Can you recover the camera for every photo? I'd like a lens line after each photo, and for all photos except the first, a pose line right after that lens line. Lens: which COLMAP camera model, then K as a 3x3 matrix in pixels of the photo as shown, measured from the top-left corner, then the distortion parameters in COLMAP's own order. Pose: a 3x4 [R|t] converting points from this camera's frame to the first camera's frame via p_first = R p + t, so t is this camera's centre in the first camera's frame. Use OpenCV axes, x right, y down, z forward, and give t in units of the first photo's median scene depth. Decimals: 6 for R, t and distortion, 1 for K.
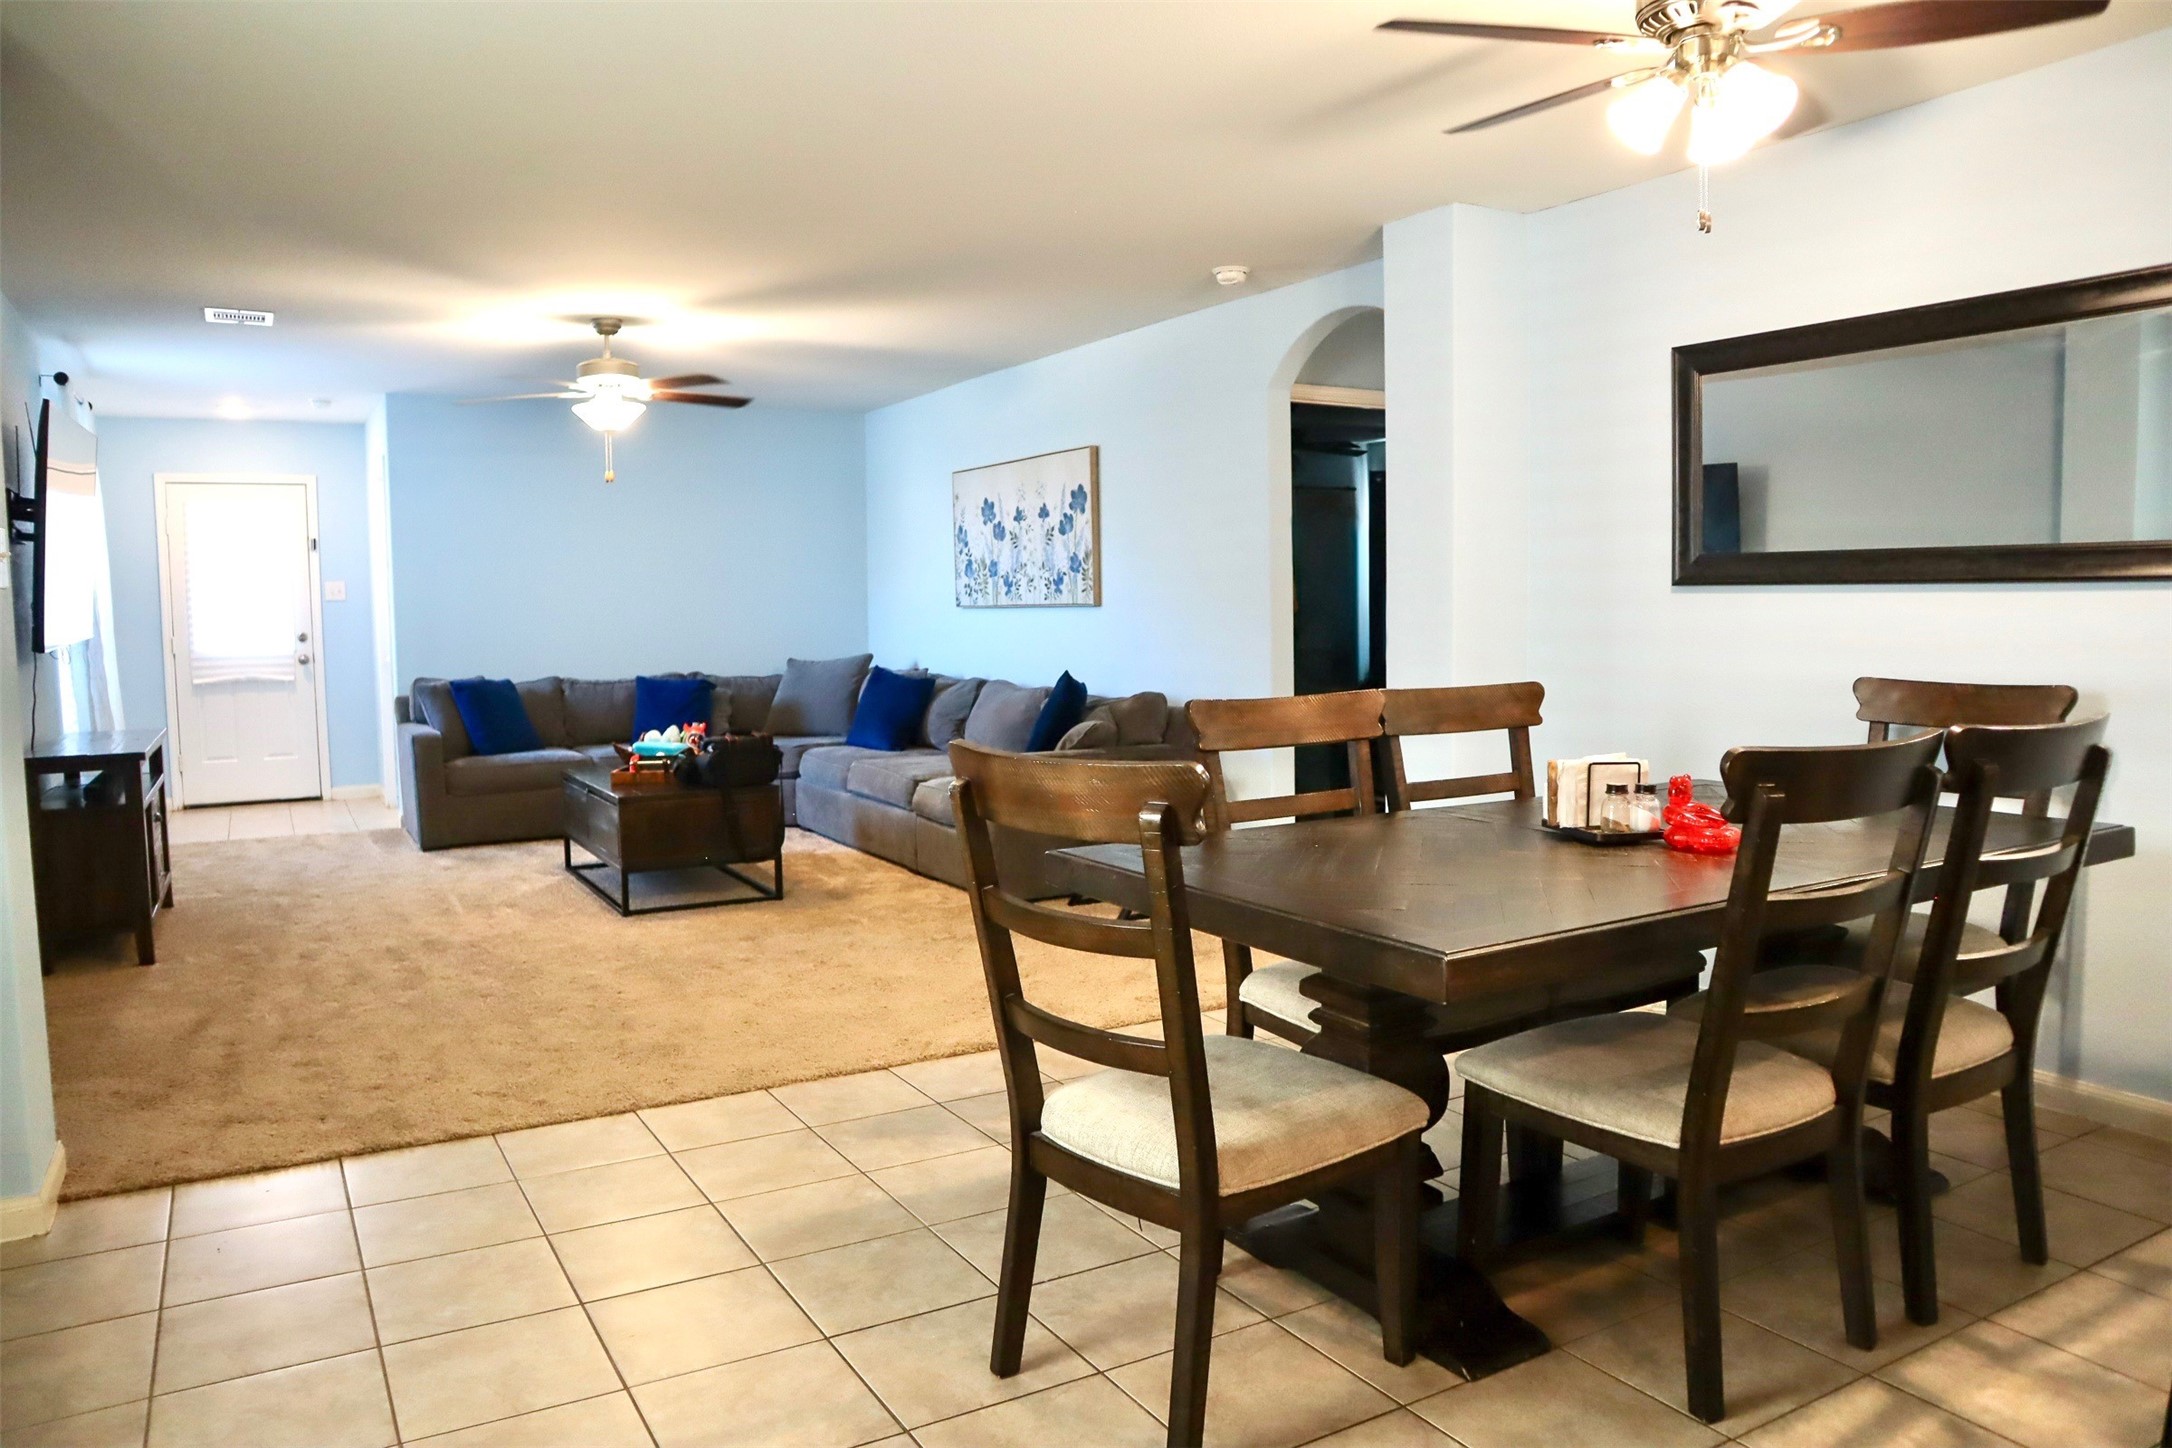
lens RADIAL K [[1514.1, 0, 1076.5], [0, 1514.1, 719.5], [0, 0, 1]] dist [-0.122629, 0.069777]
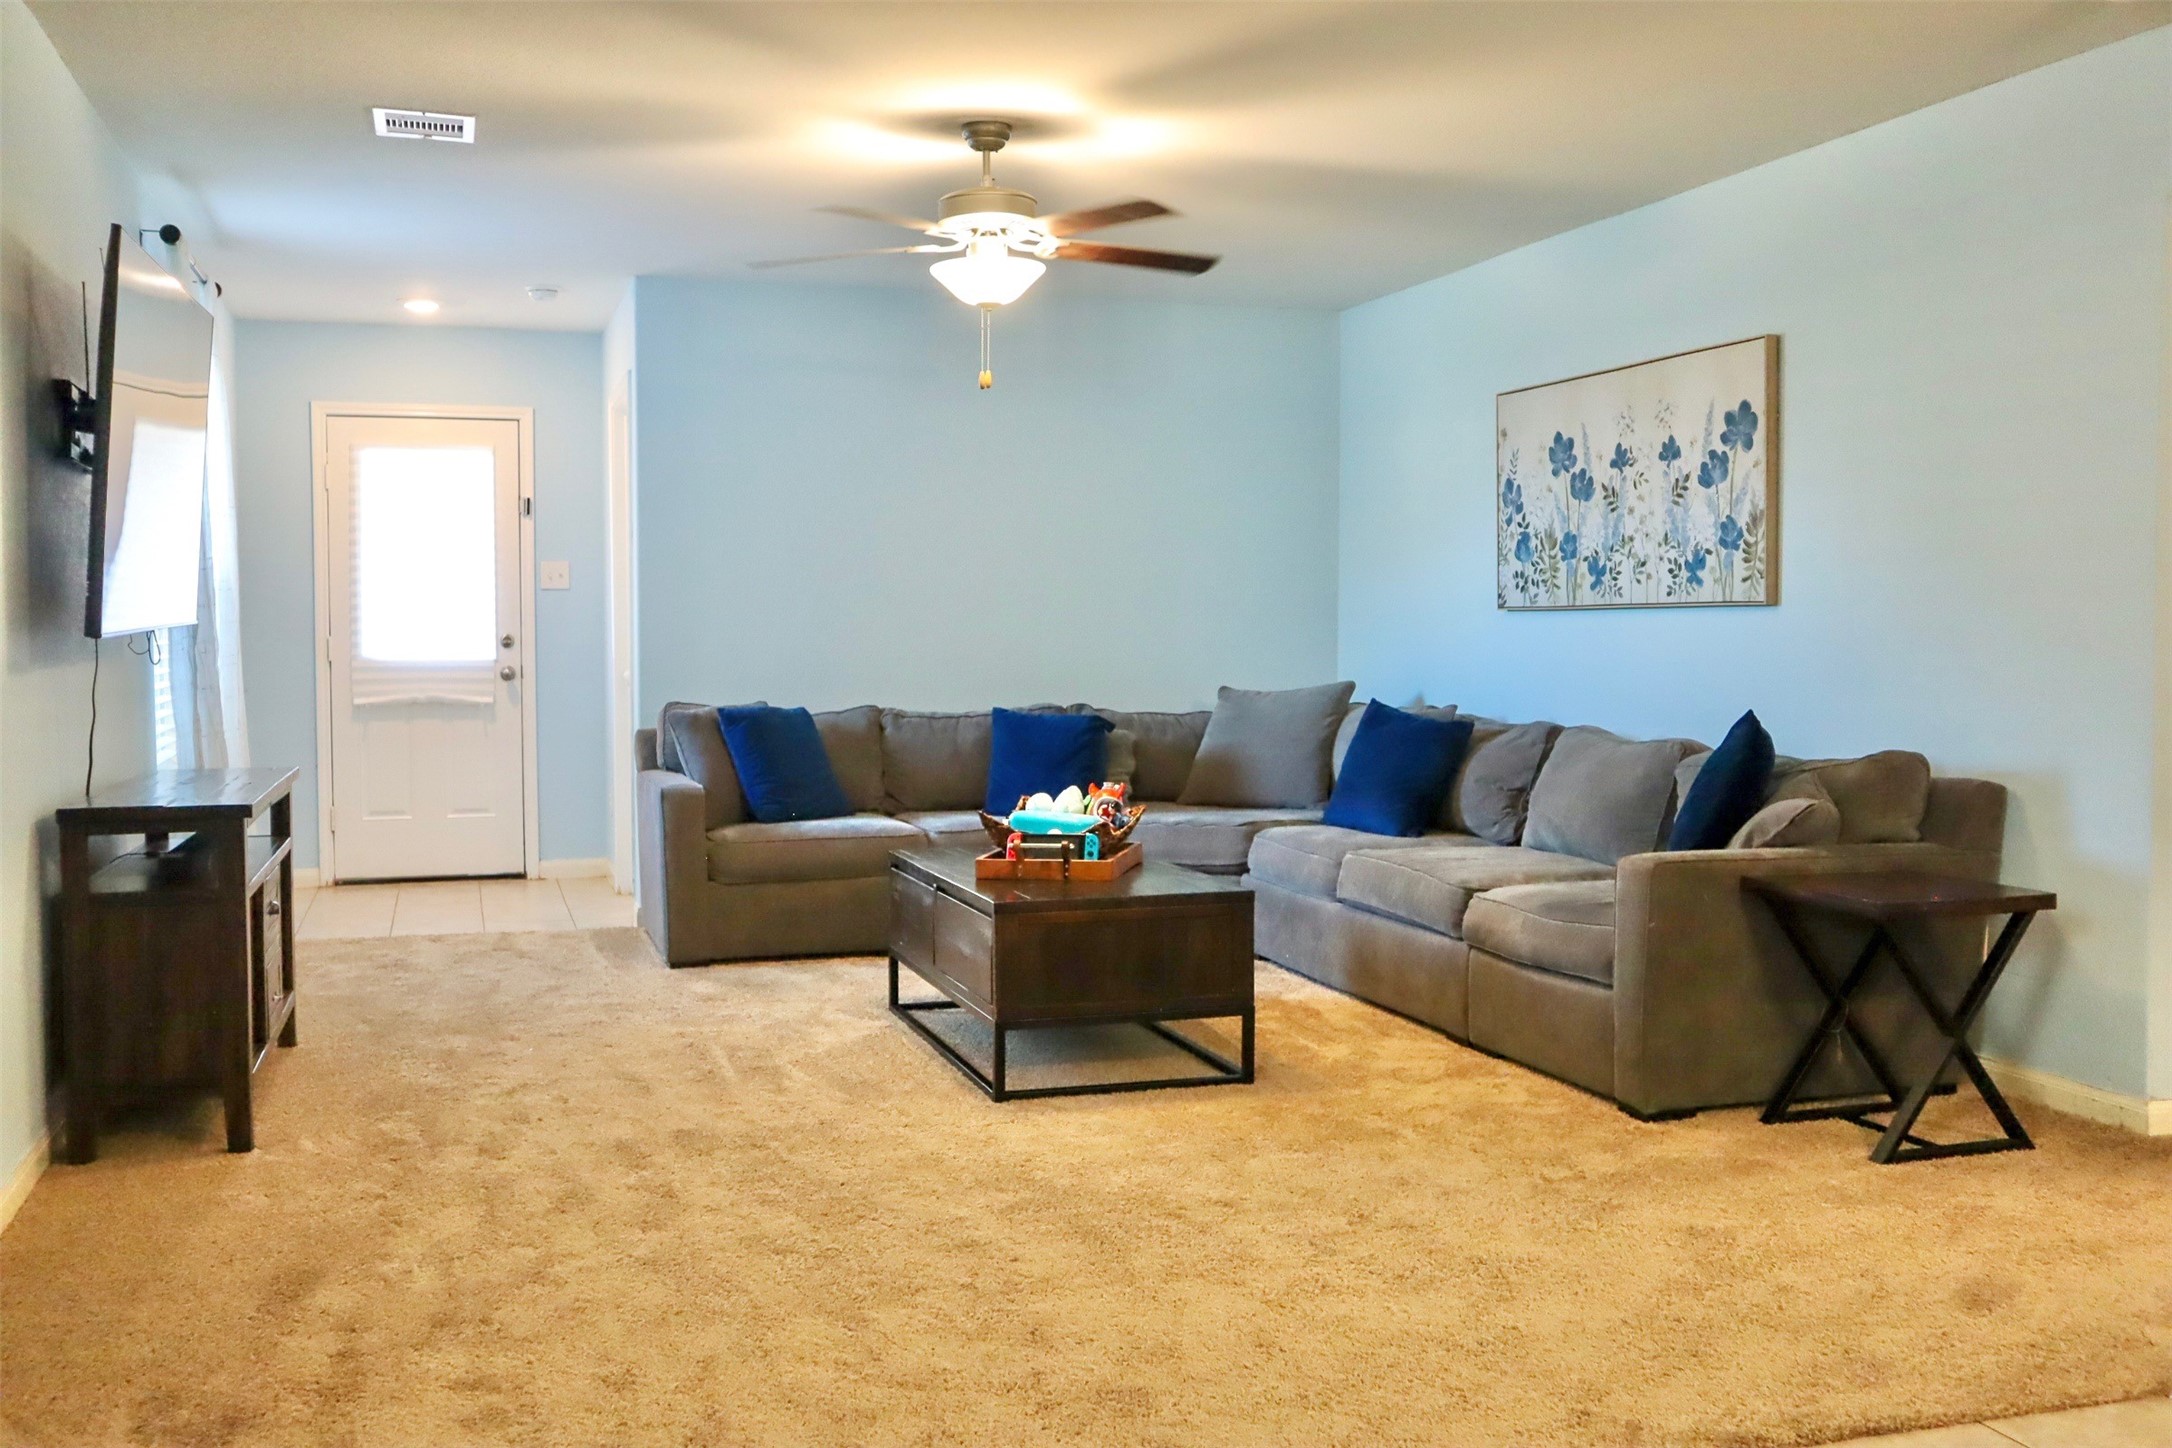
lens RADIAL K [[2068.3, 0, 1089.2], [0, 2068.3, 713.1], [0, 0, 1]] dist [-0.048814, 0.000000]
pose [[0.977827, 0.021199, -0.208340, -0.124381], [-0.028449, 0.999087, -0.031863, 0.001440], [0.207475, 0.037084, 0.977537, 0.245702]]
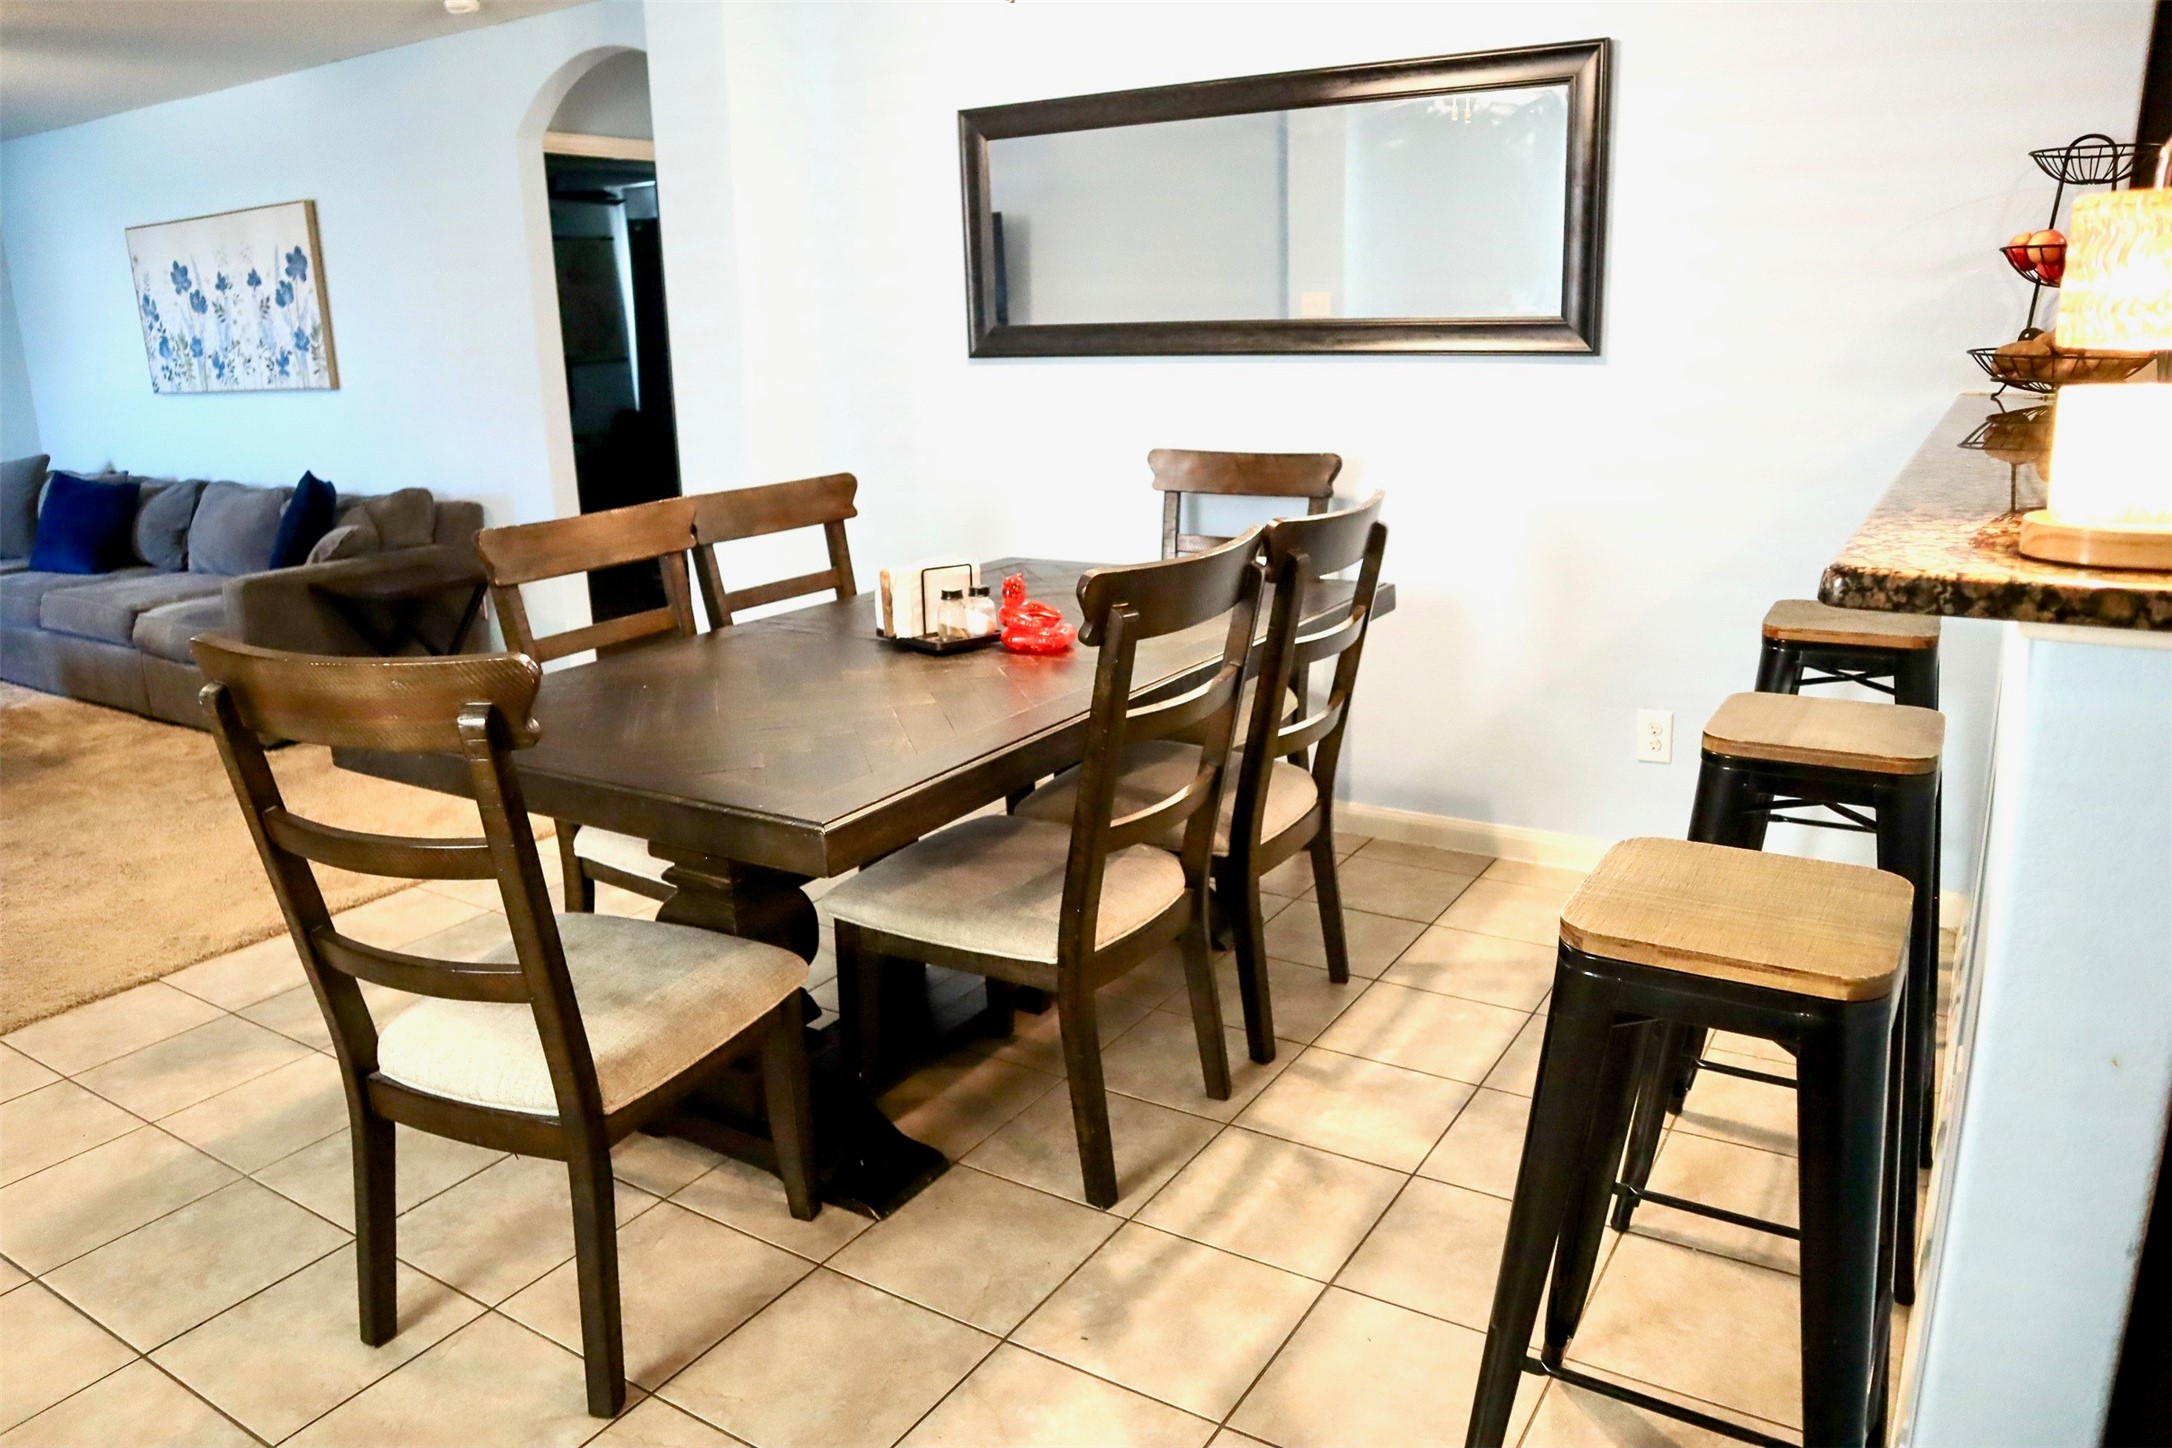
lens RADIAL K [[1514.1, 0, 1096.4], [0, 1514.1, 724.7], [0, 0, 1]] dist [-0.122629, 0.069777]
pose [[0.883259, -0.131080, 0.450191, -0.006666], [0.052008, 0.981593, 0.183768, -0.027737], [-0.465993, -0.138901, 0.873818, 0.046386]]
